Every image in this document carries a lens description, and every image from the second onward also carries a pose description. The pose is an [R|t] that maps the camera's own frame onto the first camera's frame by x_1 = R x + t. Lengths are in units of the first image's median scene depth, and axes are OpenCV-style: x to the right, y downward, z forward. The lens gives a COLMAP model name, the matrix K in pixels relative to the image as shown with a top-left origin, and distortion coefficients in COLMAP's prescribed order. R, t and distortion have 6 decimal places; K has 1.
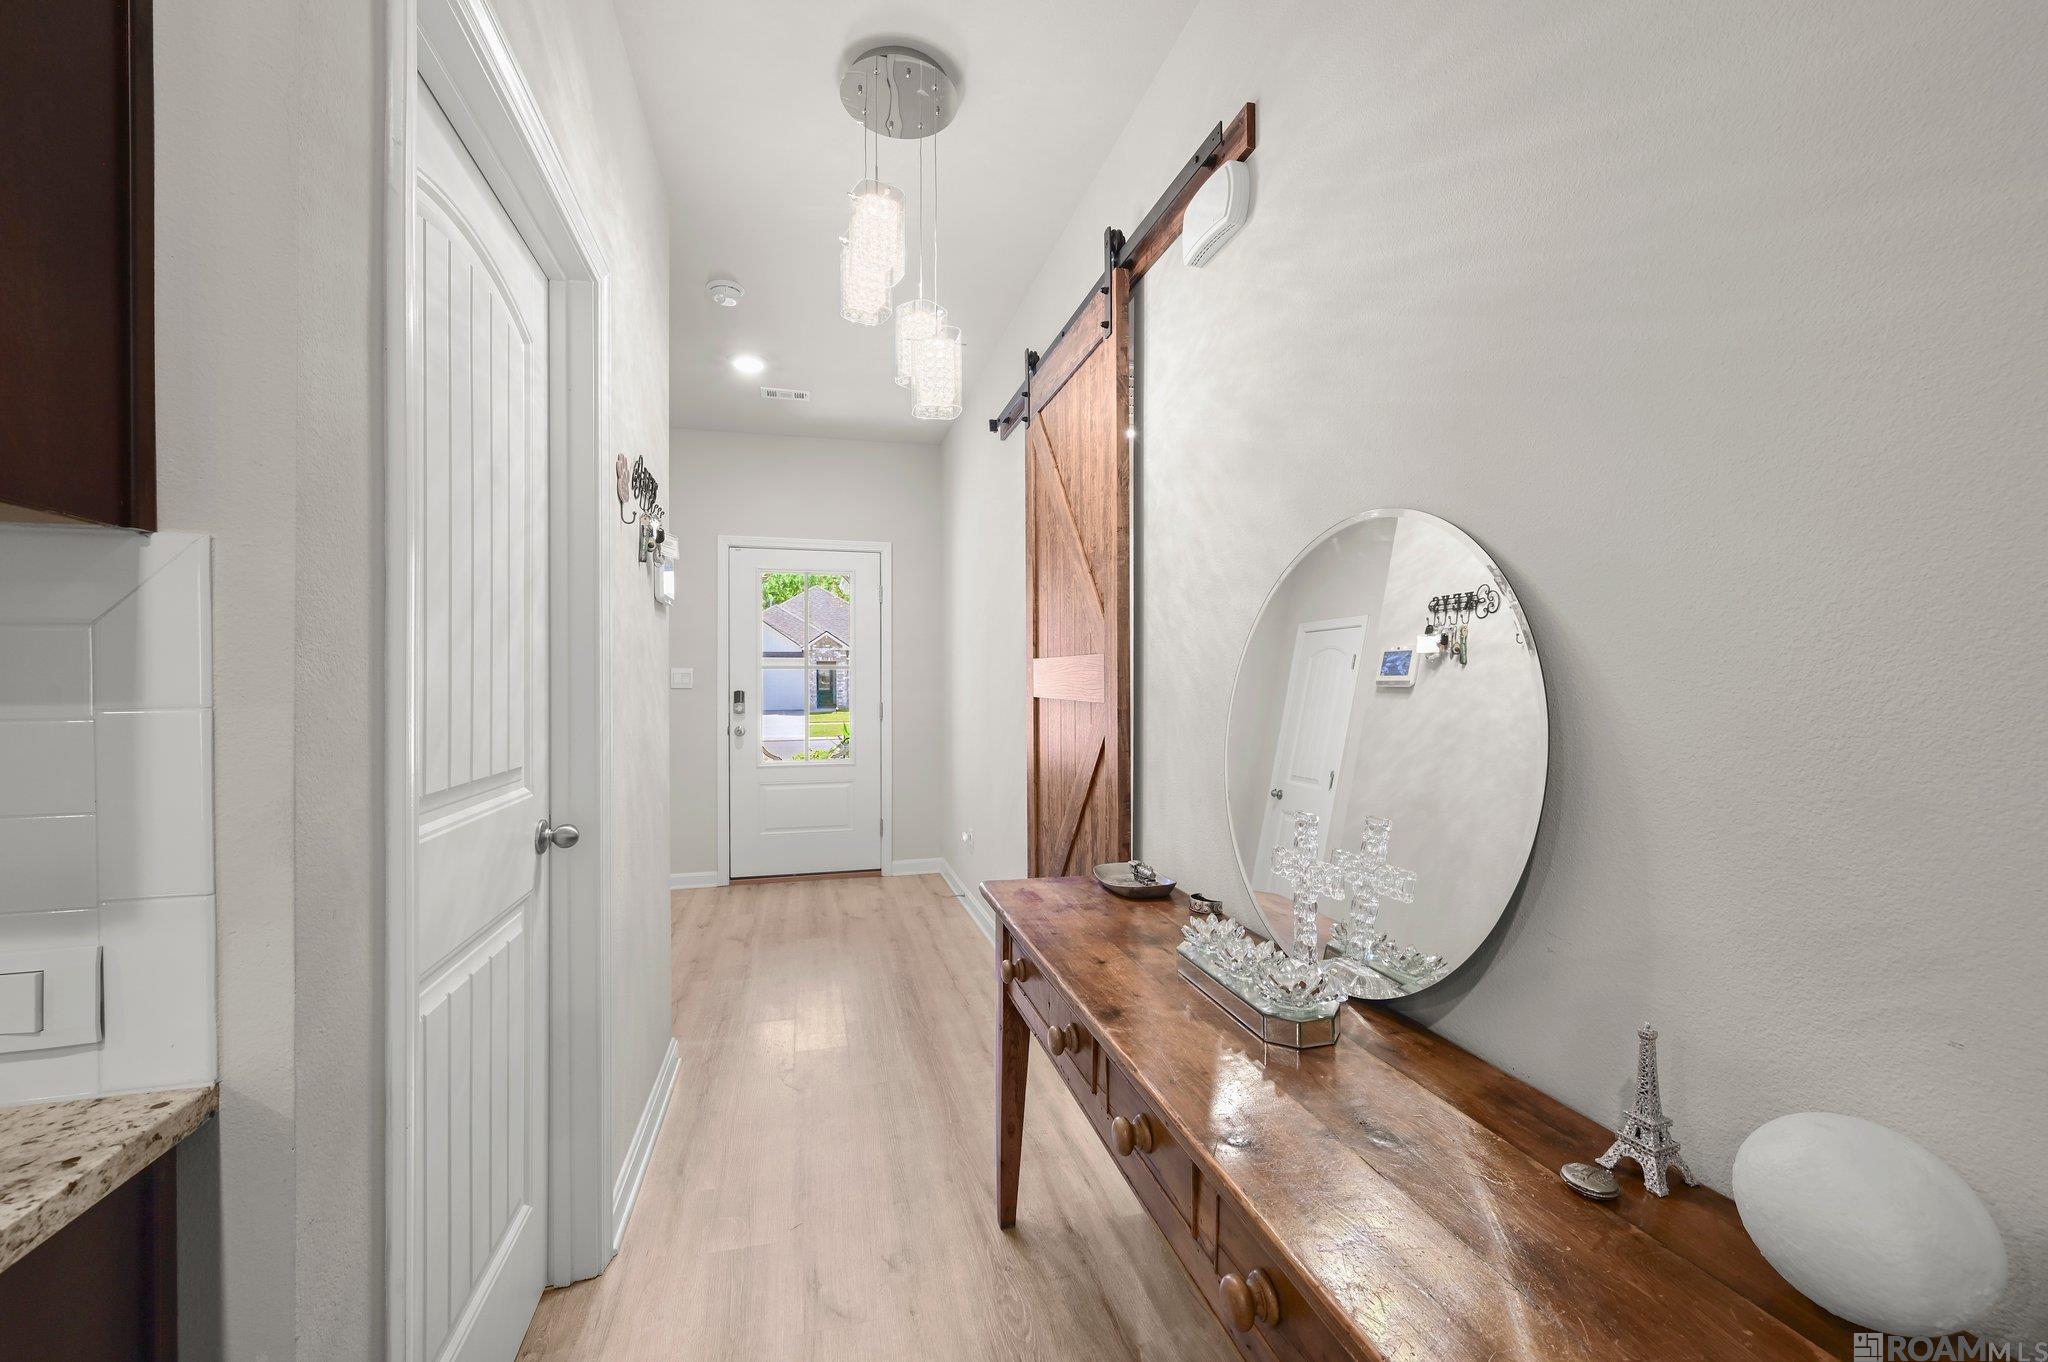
lens RADIAL K [[824.8, 0, 1002.0], [0, 824.8, 680.4], [0, 0, 1]] dist [-0.000017, 0.000024]
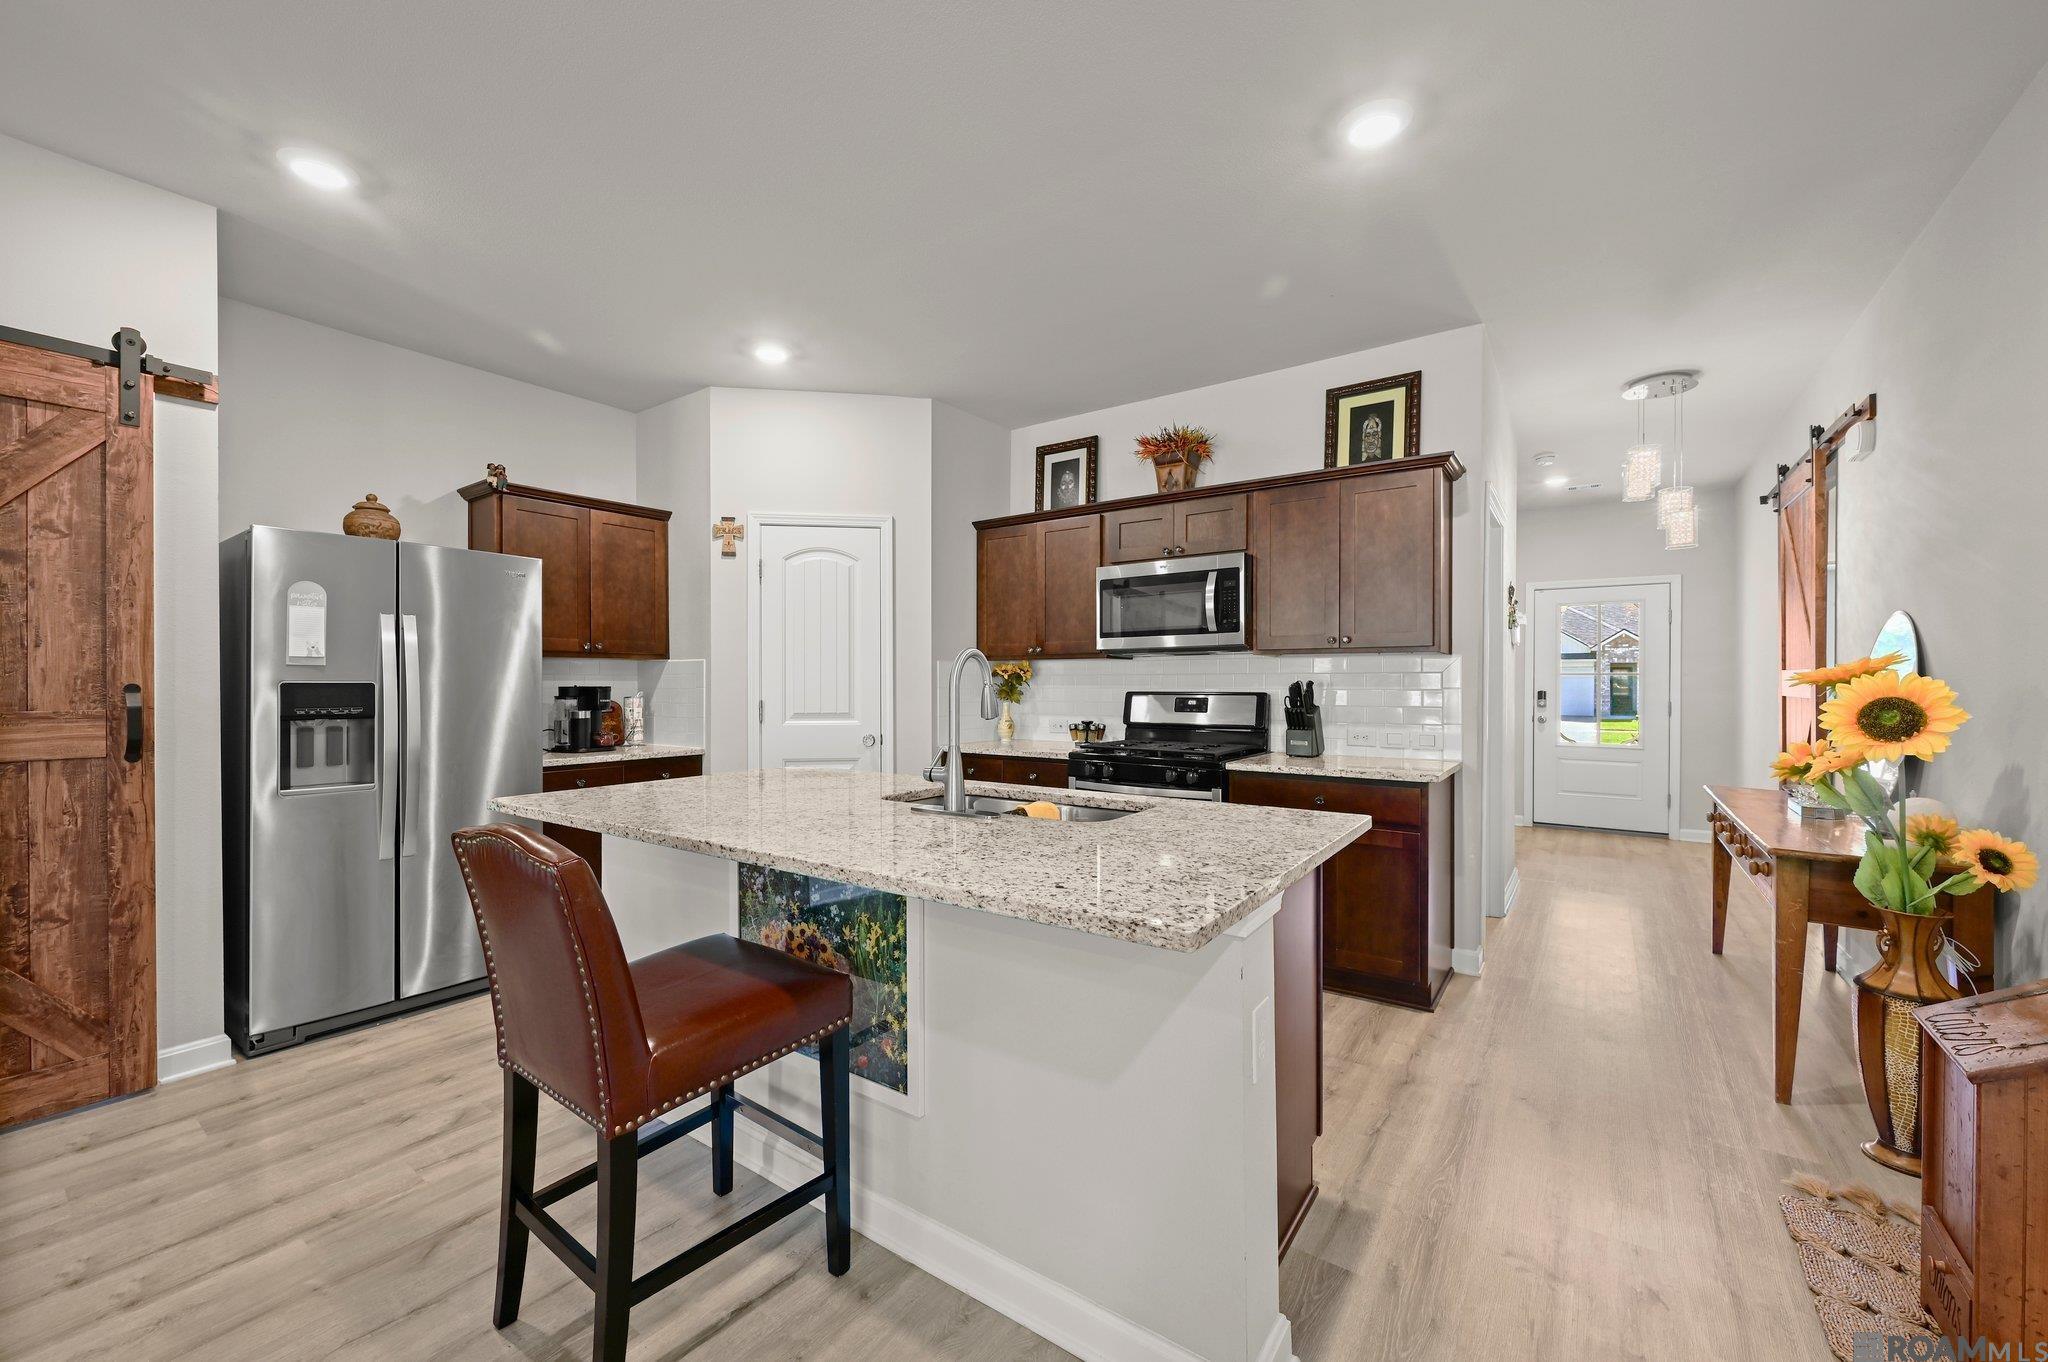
lens RADIAL K [[803.6, 0, 1015.3], [0, 803.6, 686.7], [0, 0, 1]] dist [0.000747, 0.000150]
pose [[0.653480, 0.007286, -0.756909, 0.308675], [-0.003820, 0.999973, 0.006328, 0.000052], [0.756934, -0.001244, 0.653490, -1.332159]]
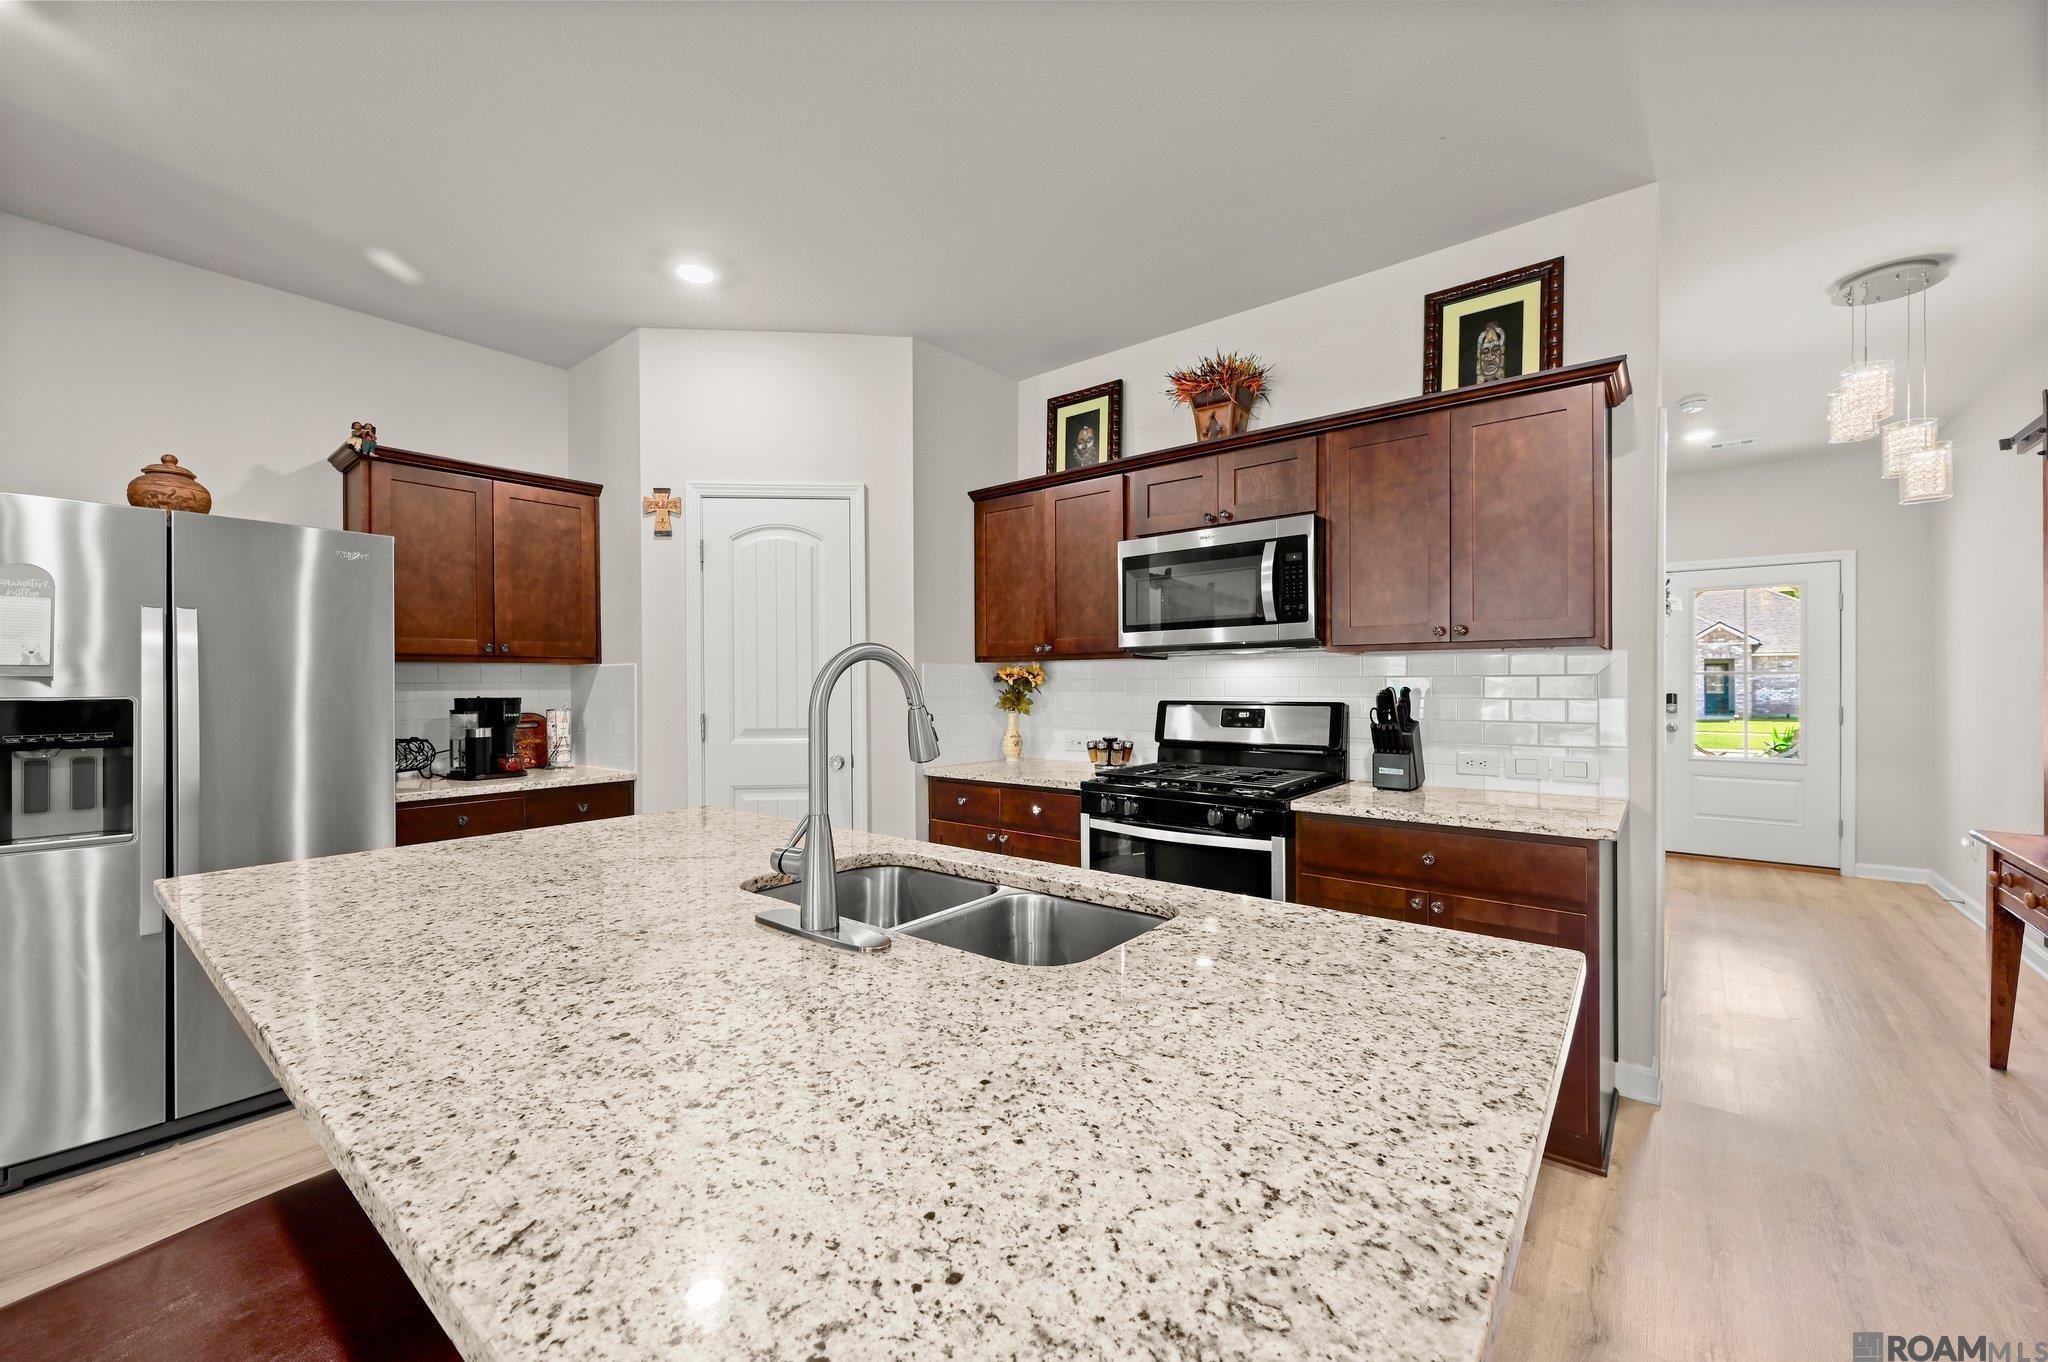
lens RADIAL K [[803.6, 0, 1015.3], [0, 803.6, 686.7], [0, 0, 1]] dist [0.000747, 0.000150]
pose [[0.604575, 0.003411, -0.796541, 0.071442], [0.001802, 0.999982, 0.005650, -0.012185], [0.796546, -0.004851, 0.604558, -1.008760]]
